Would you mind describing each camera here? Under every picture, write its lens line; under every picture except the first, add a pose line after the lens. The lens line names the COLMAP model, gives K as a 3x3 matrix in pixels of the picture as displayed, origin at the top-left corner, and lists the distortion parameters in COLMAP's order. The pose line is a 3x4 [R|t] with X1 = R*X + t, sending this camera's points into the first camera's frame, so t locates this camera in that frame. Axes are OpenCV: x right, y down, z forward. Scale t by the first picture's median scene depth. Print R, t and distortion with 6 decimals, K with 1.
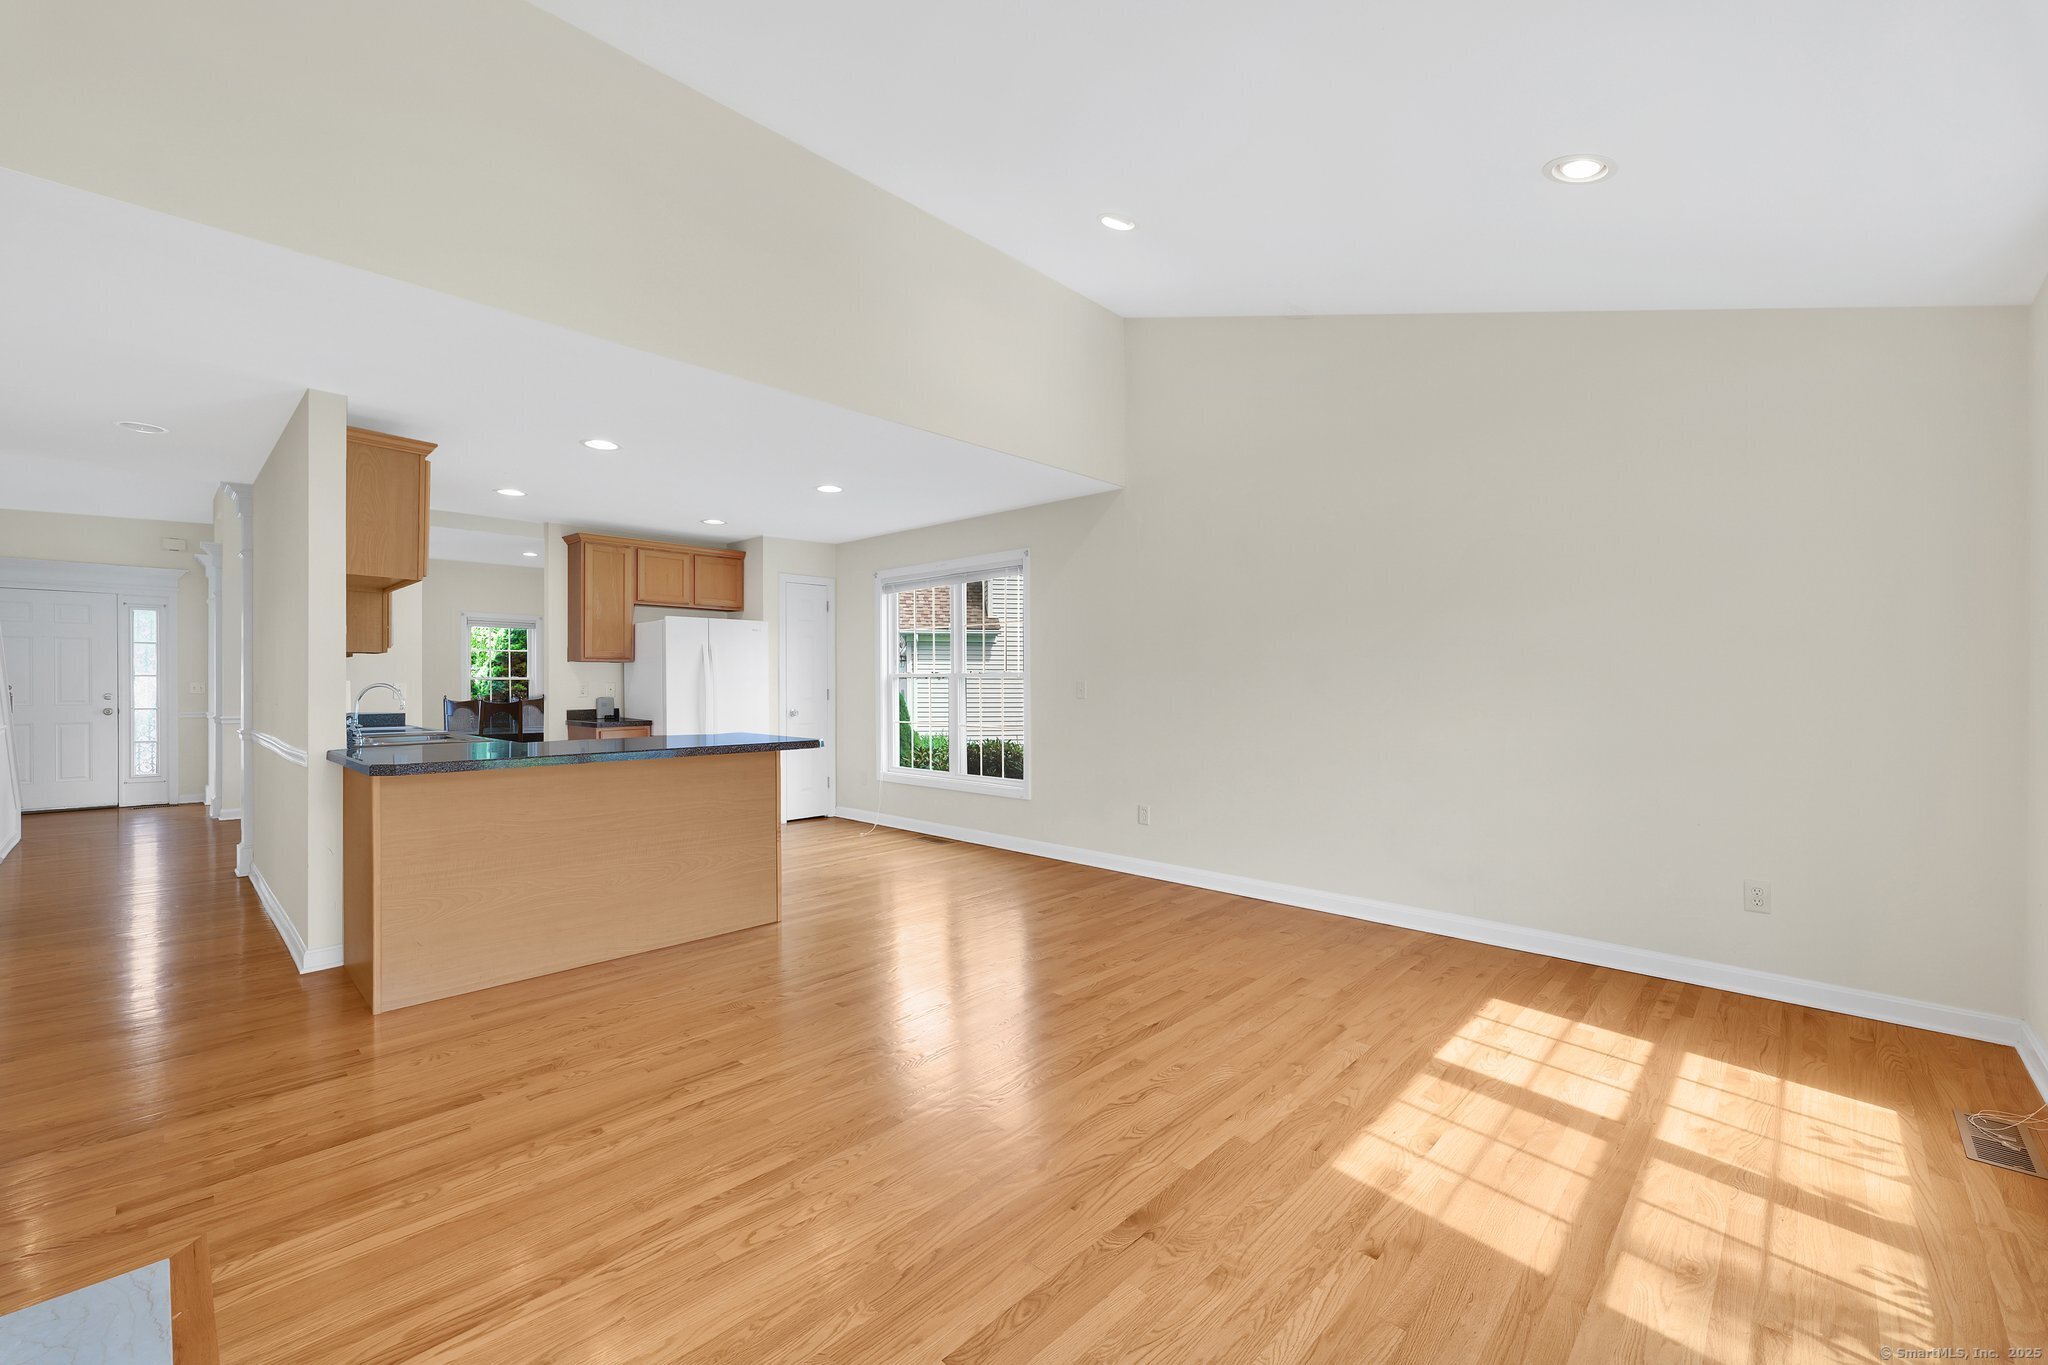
lens RADIAL K [[831.6, 0, 1037.2], [0, 831.6, 680.1], [0, 0, 1]] dist [0.003296, -0.000364]
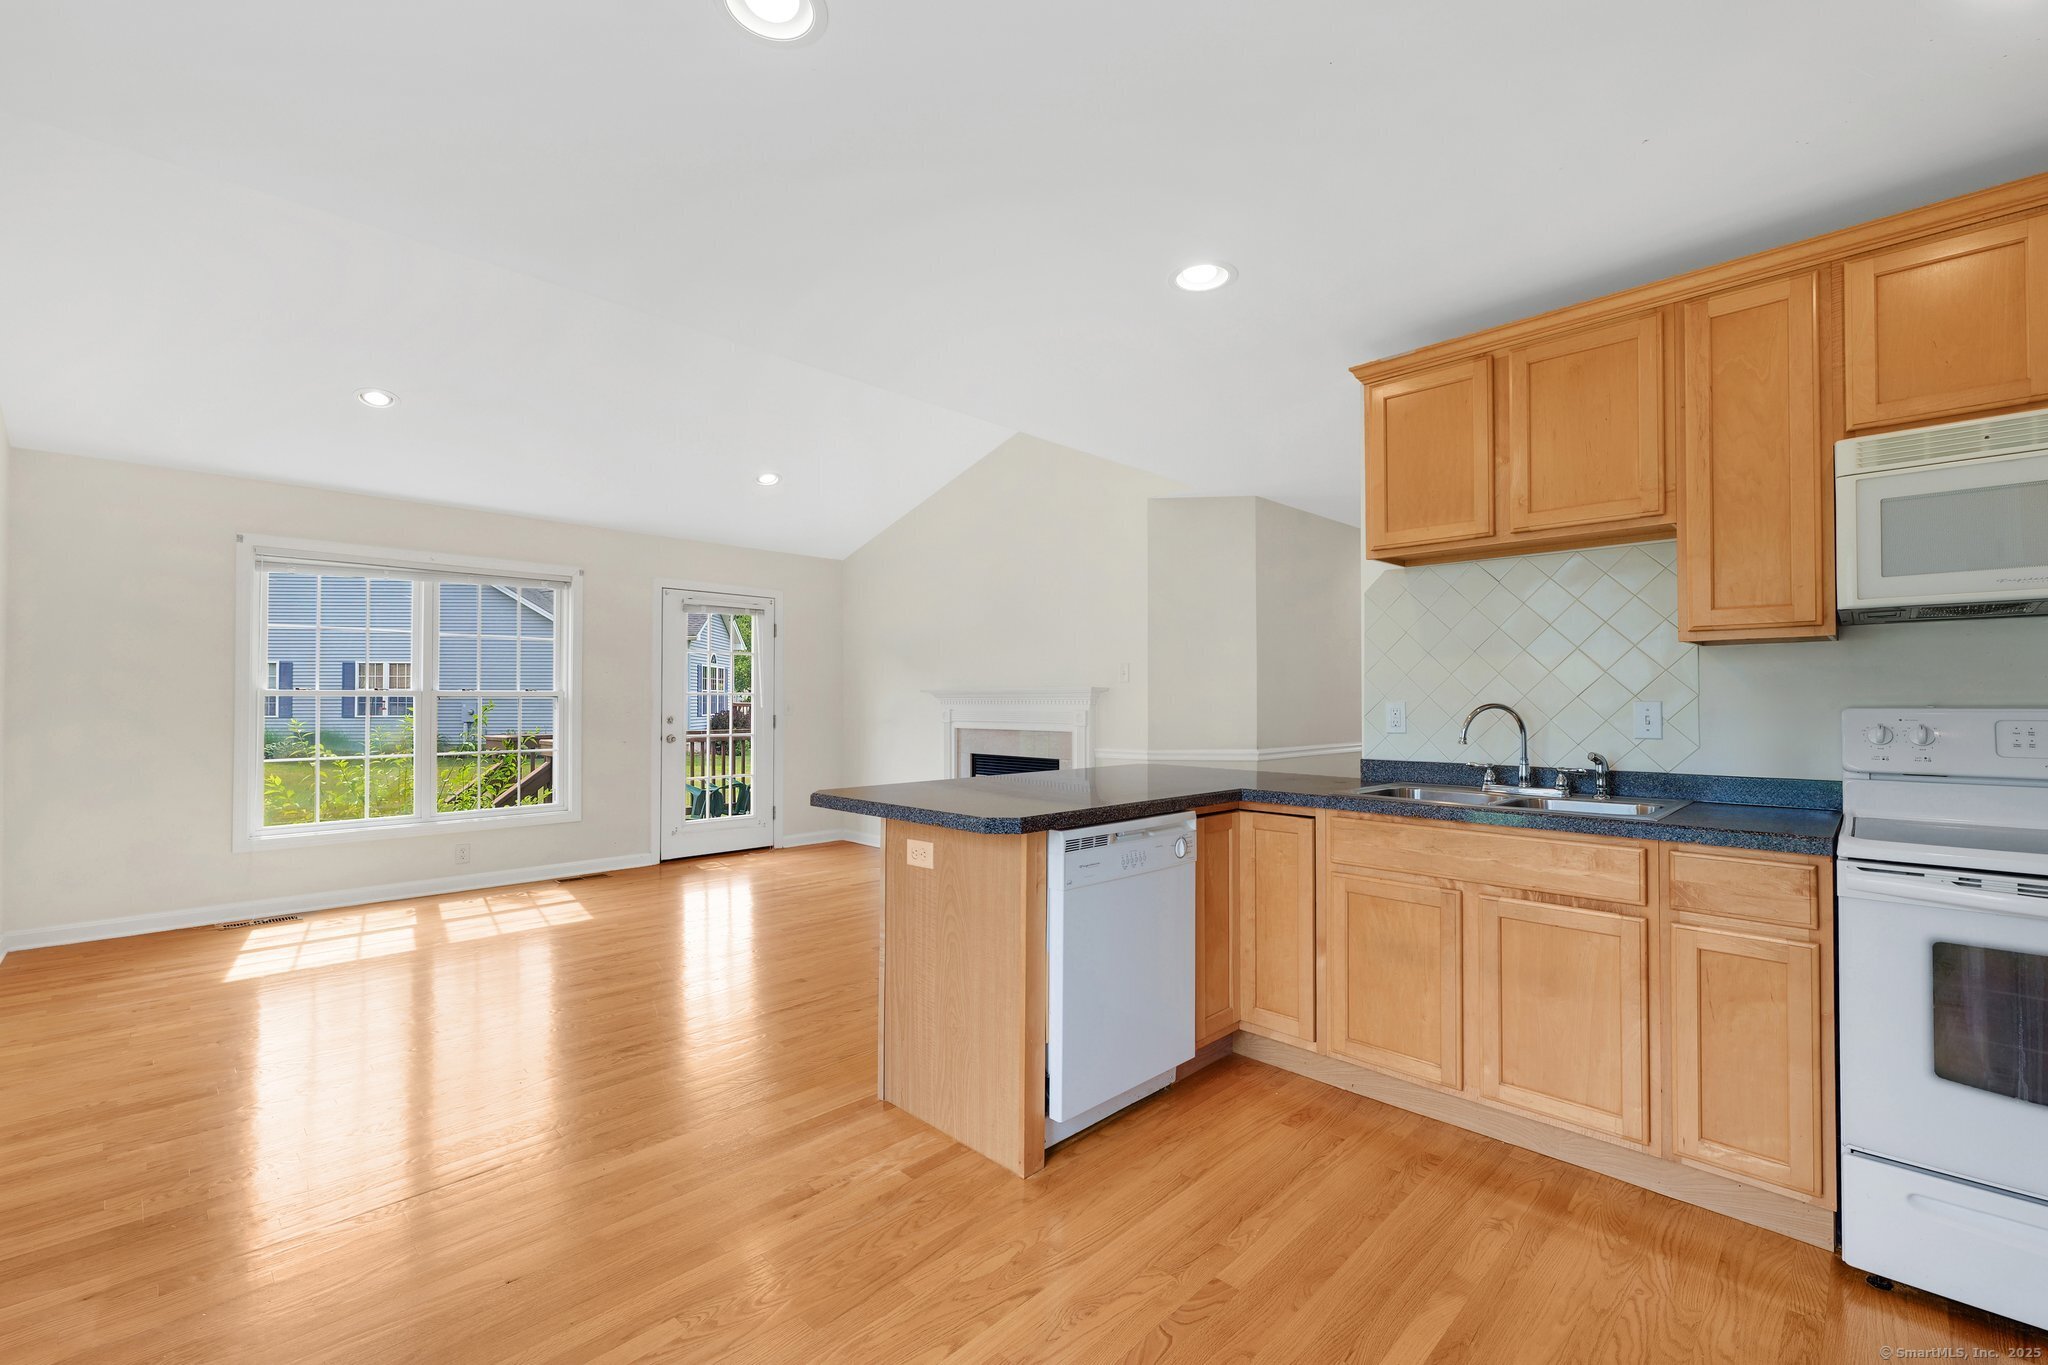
lens RADIAL K [[857.9, 0, 1023.9], [0, 857.9, 693.7], [0, 0, 1]] dist [0.007252, -0.001772]
pose [[-0.999630, -0.000405, 0.027208, -0.344056], [-0.000799, 0.999895, -0.014459, 0.004415], [-0.027199, -0.014475, -0.999525, 1.306114]]
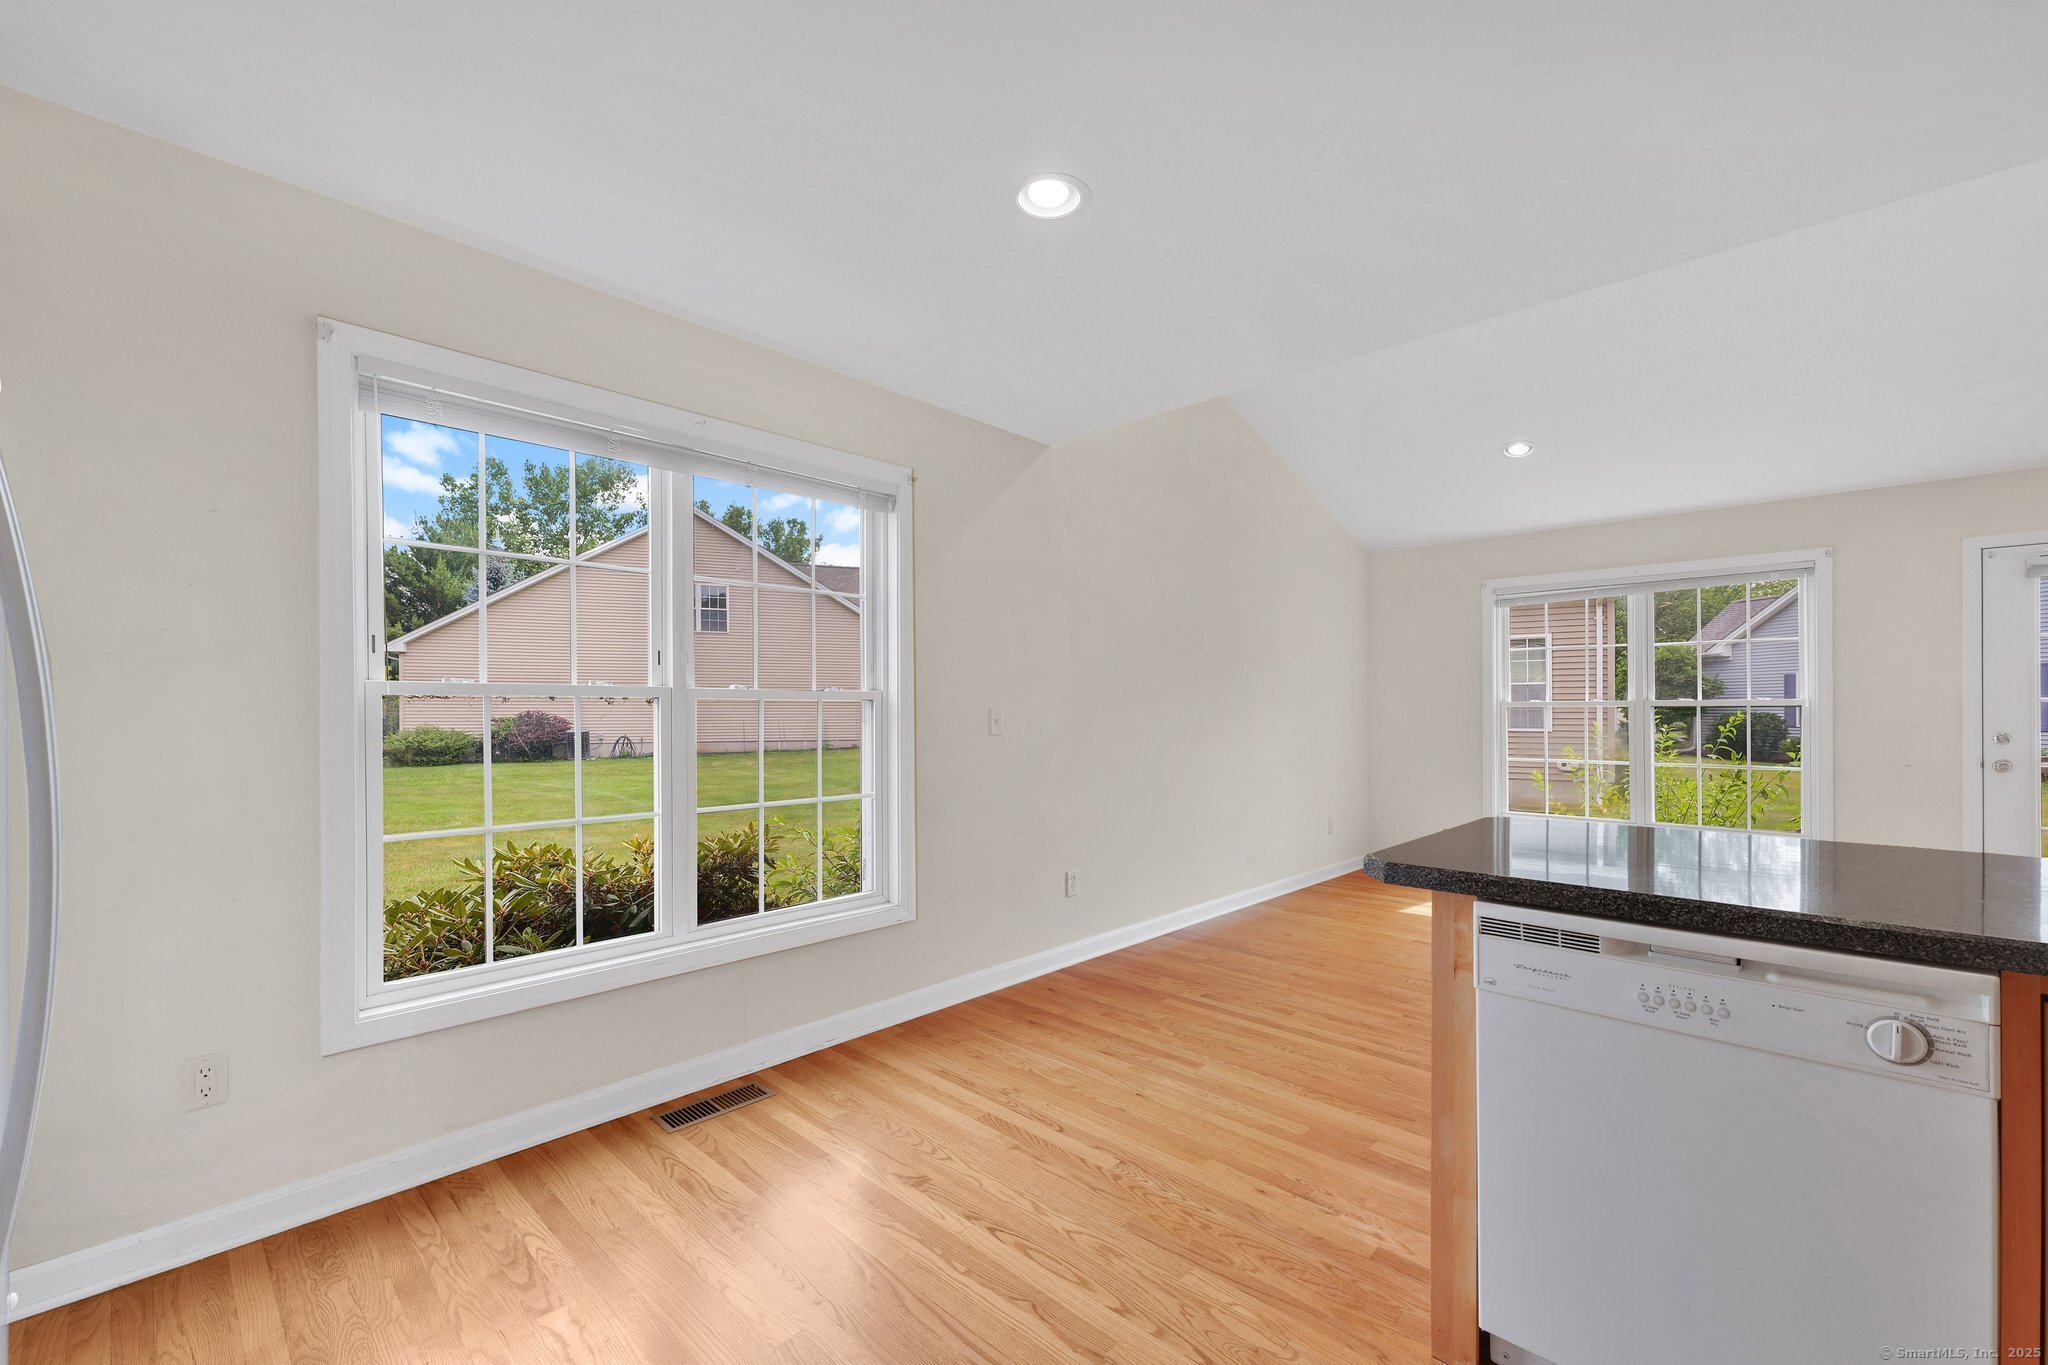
lens RADIAL K [[831.6, 0, 1019.2], [0, 831.6, 697.4], [0, 0, 1]] dist [0.003296, -0.000364]
pose [[0.019919, 0.014969, 0.999690, -0.638827], [-0.006091, 0.999871, -0.014851, 0.002398], [-0.999783, -0.005793, 0.020008, 1.029079]]
